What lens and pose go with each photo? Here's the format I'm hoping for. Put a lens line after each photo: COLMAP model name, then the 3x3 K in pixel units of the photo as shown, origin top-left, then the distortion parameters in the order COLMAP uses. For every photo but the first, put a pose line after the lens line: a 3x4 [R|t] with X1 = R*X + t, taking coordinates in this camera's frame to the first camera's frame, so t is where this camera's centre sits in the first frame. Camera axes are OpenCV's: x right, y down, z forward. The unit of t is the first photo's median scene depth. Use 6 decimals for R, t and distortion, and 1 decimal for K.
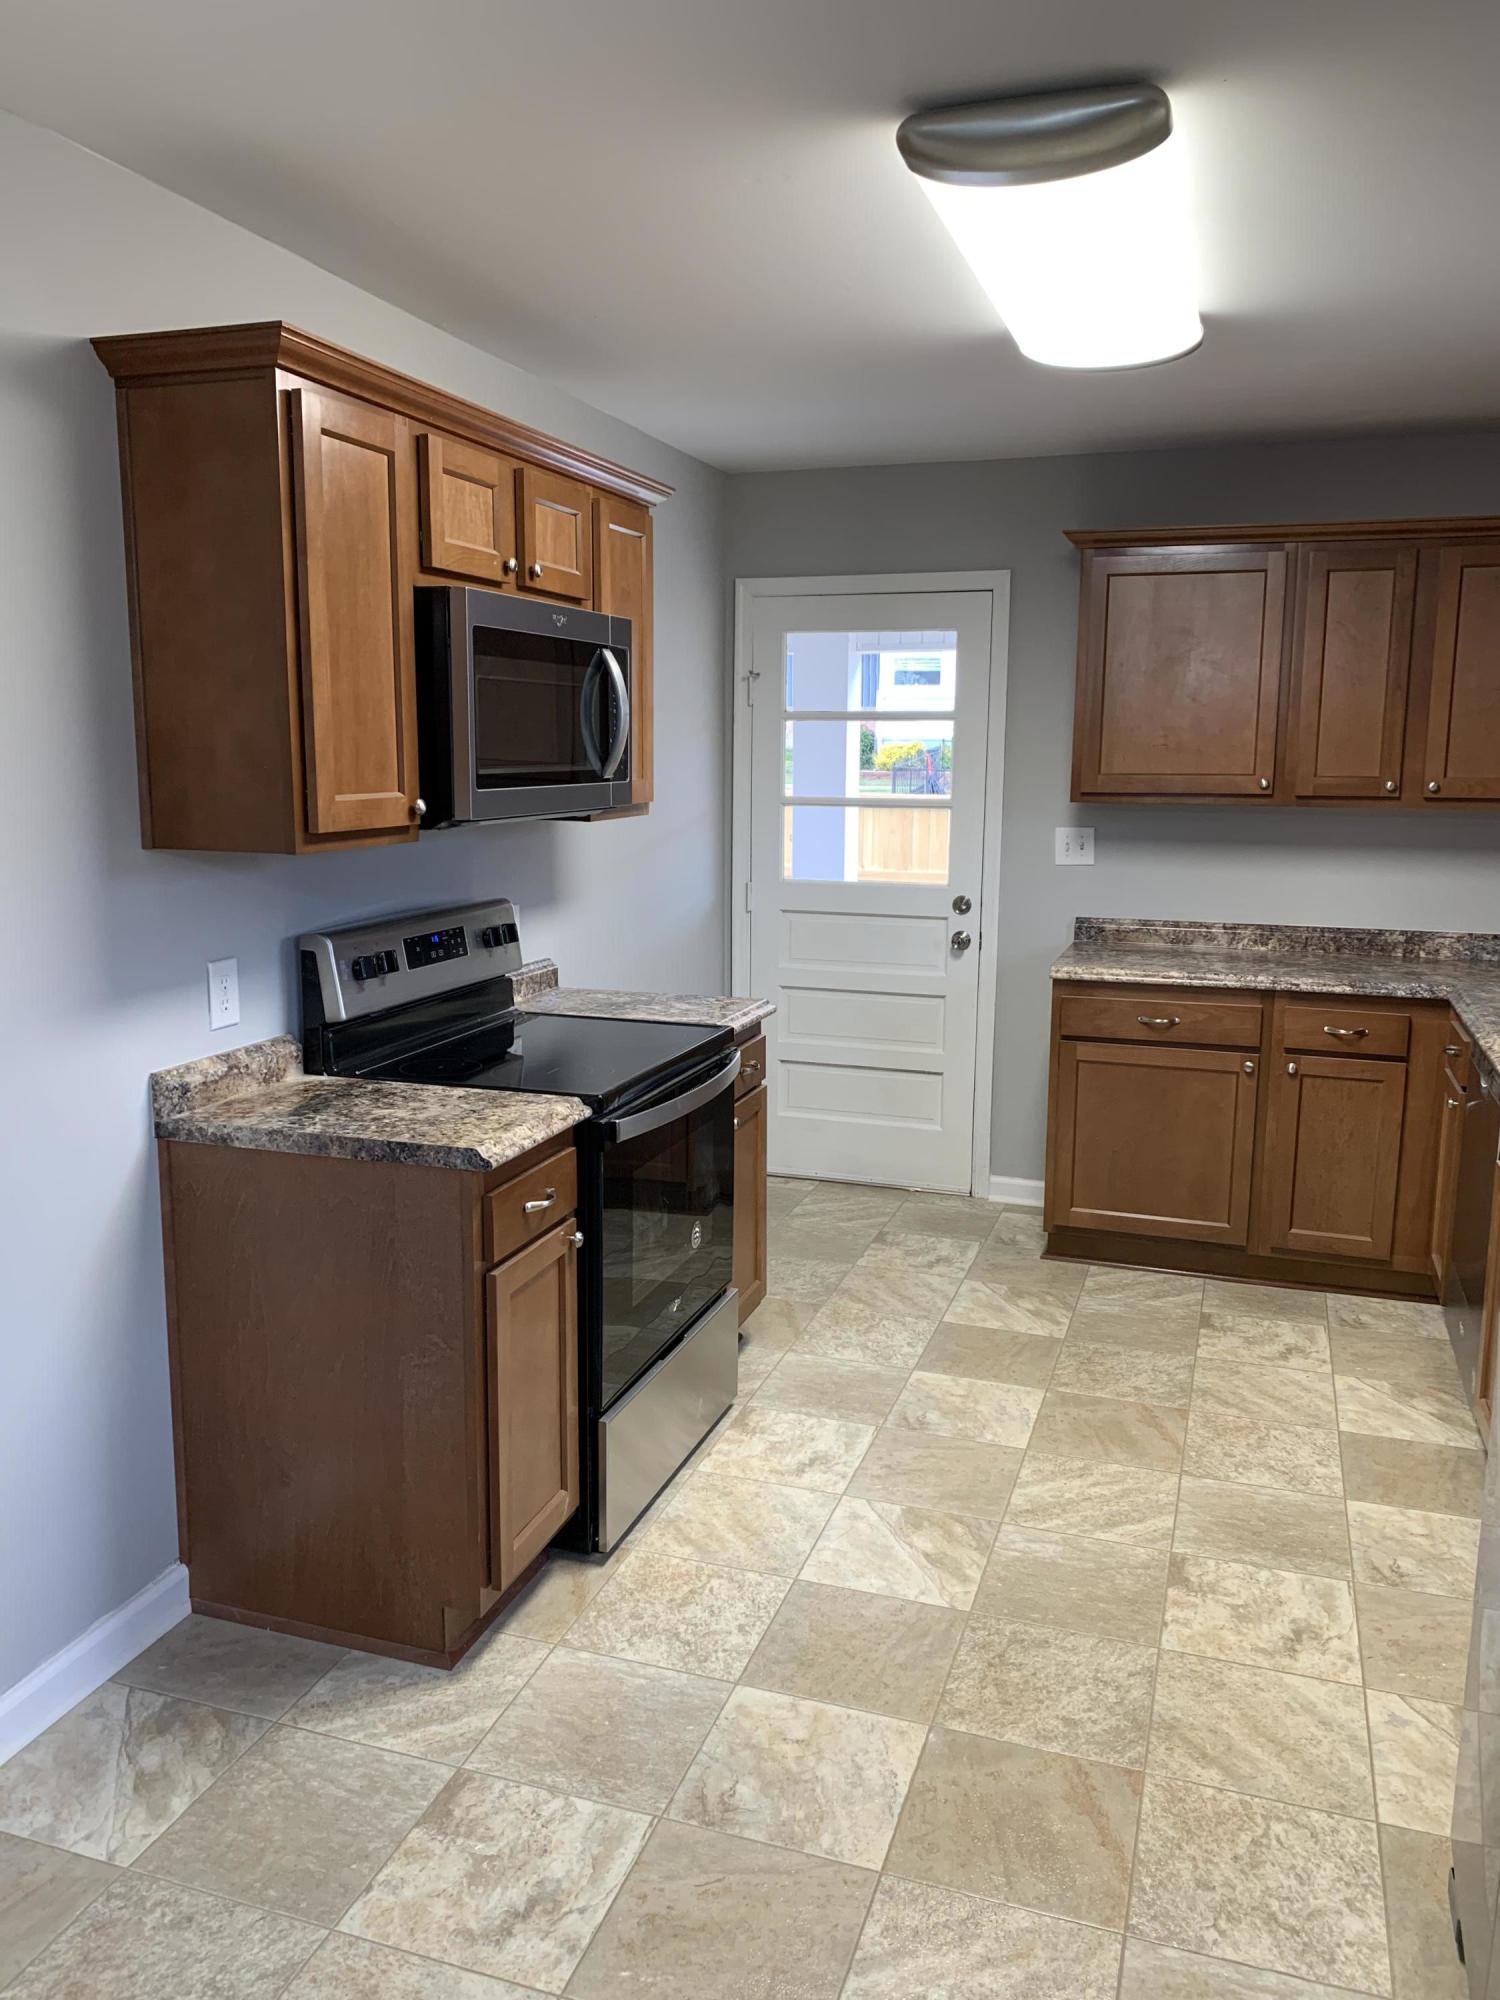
lens RADIAL K [[1562.7, 0, 750.0], [0, 1562.7, 1000.0], [0, 0, 1]] dist [0.066508, 0.003259]
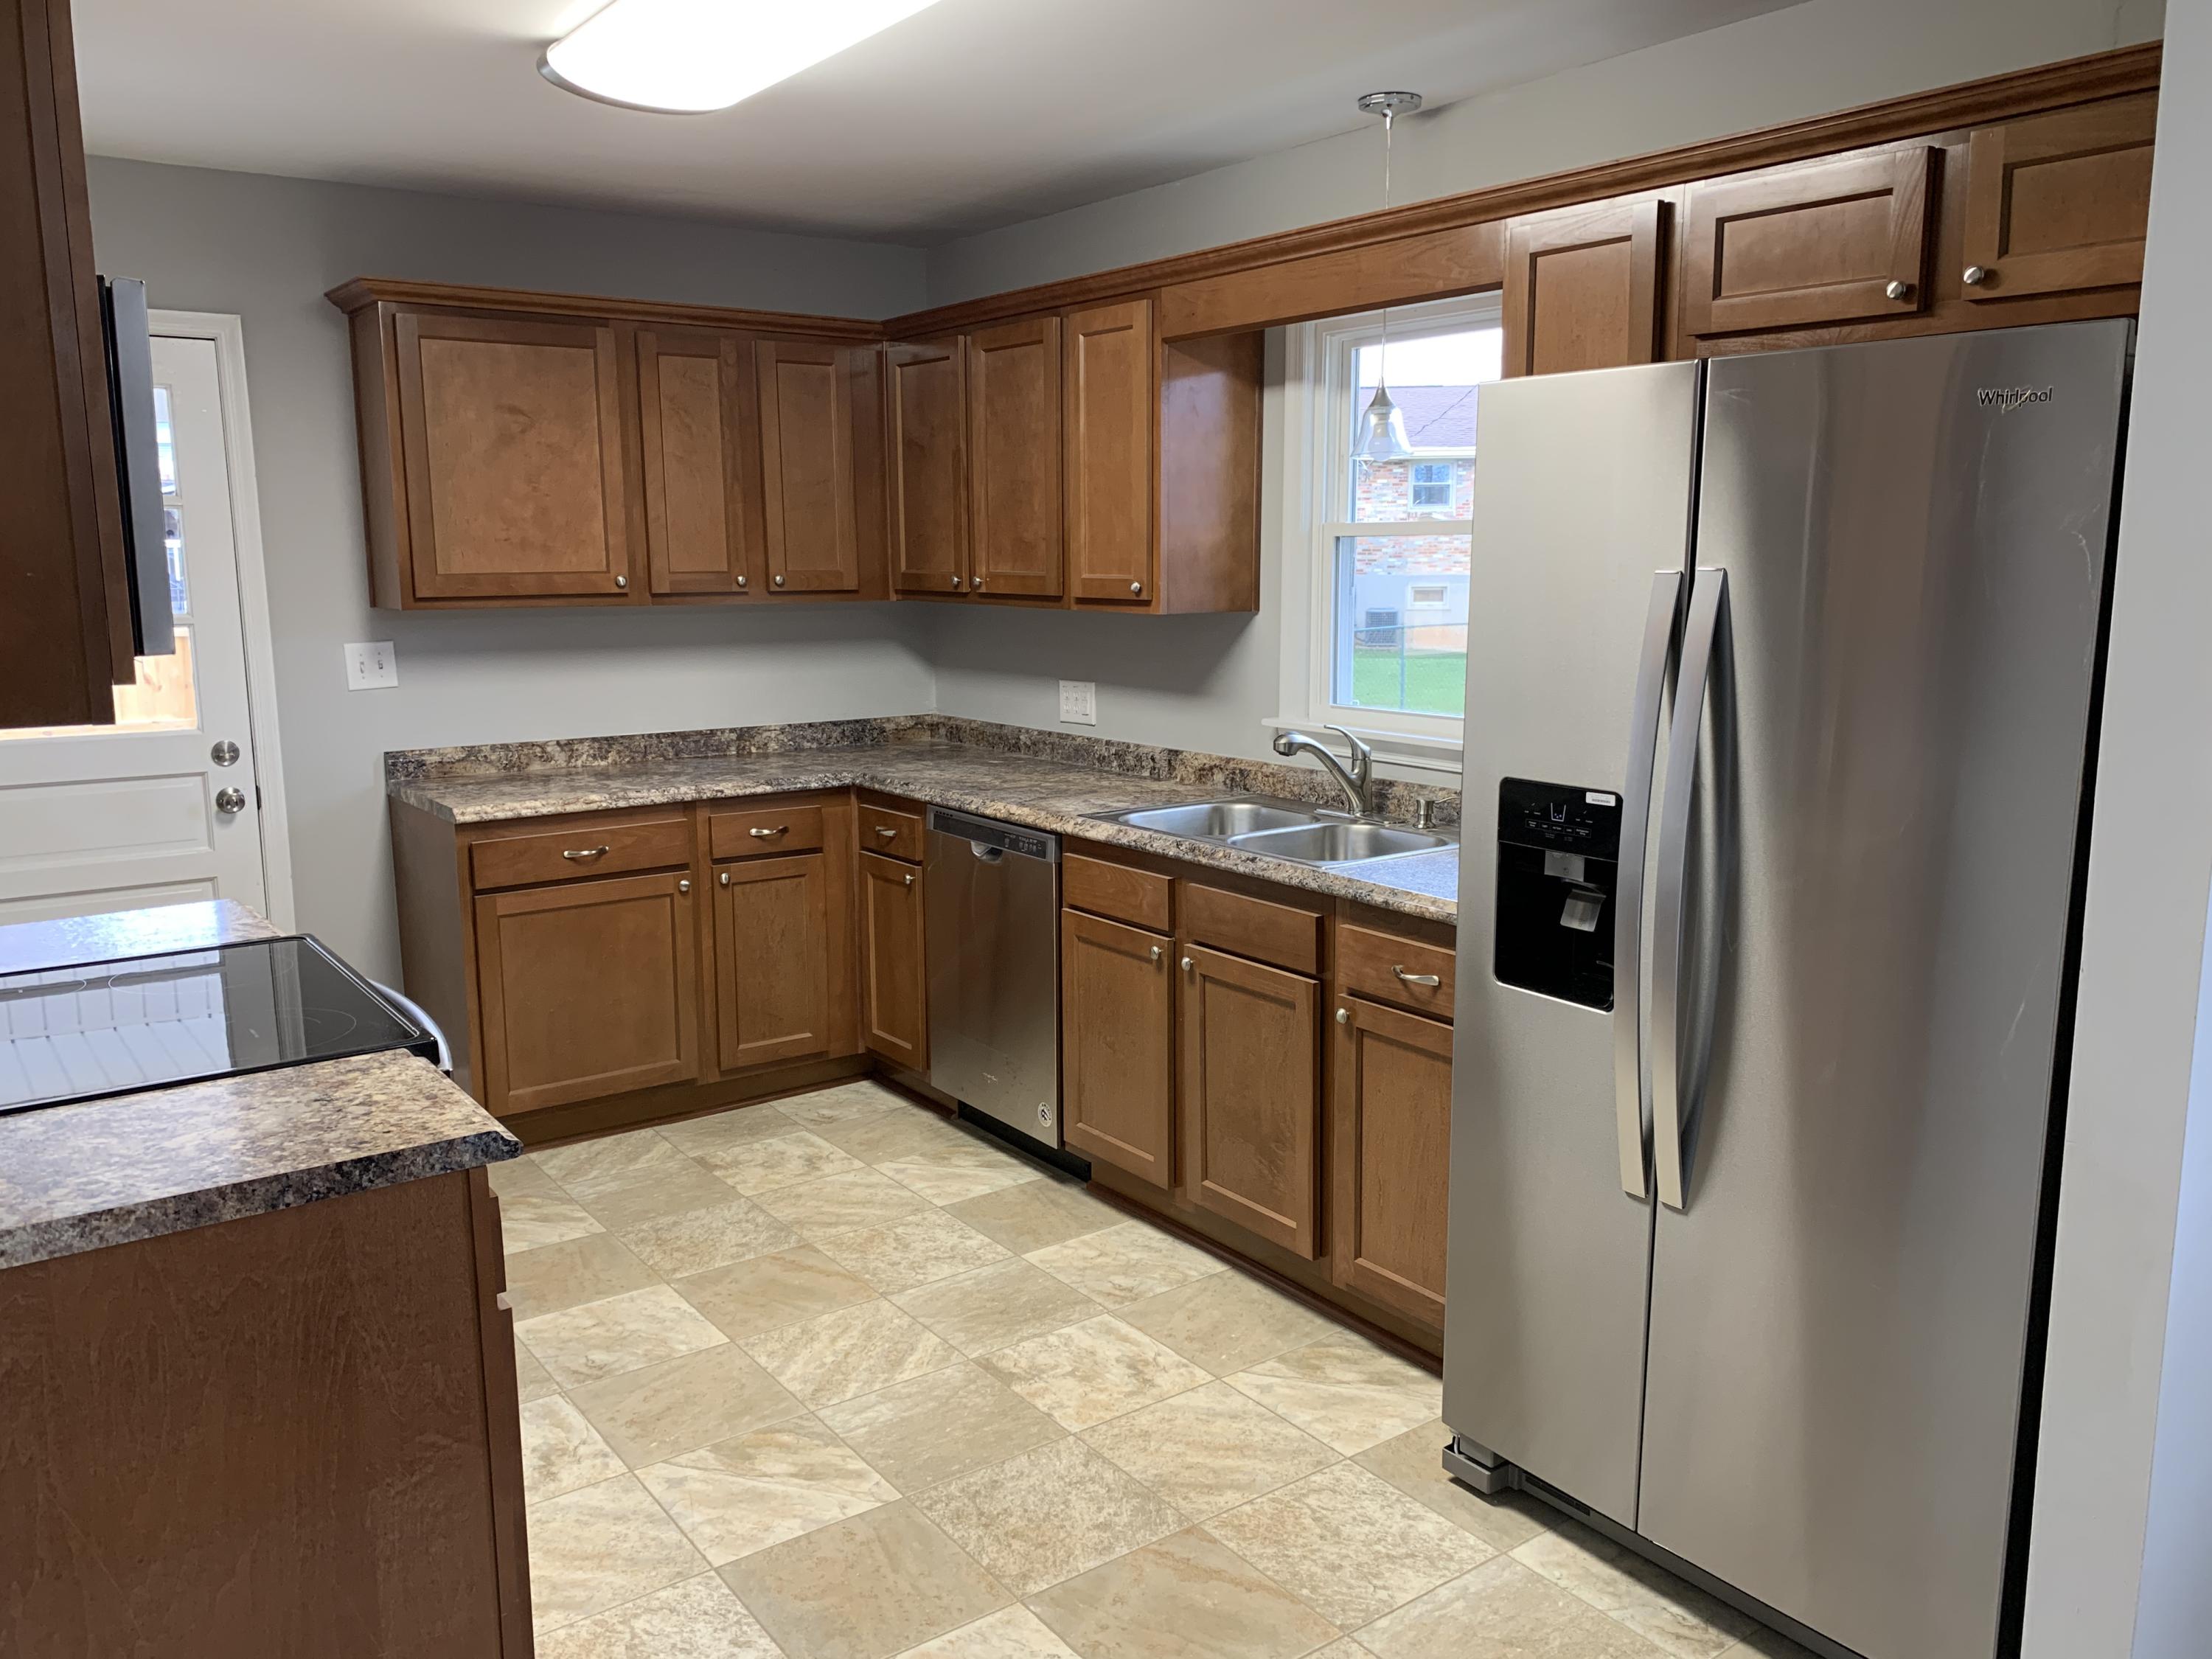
lens RADIAL K [[1728.3, 0, 1106.0], [0, 1728.3, 829.5], [0, 0, 1]] dist [0.066508, 0.003259]
pose [[0.587973, -0.146778, 0.795452, -0.349676], [0.146669, 0.986443, 0.073606, -0.029391], [-0.795472, 0.073389, 0.601530, 0.186336]]
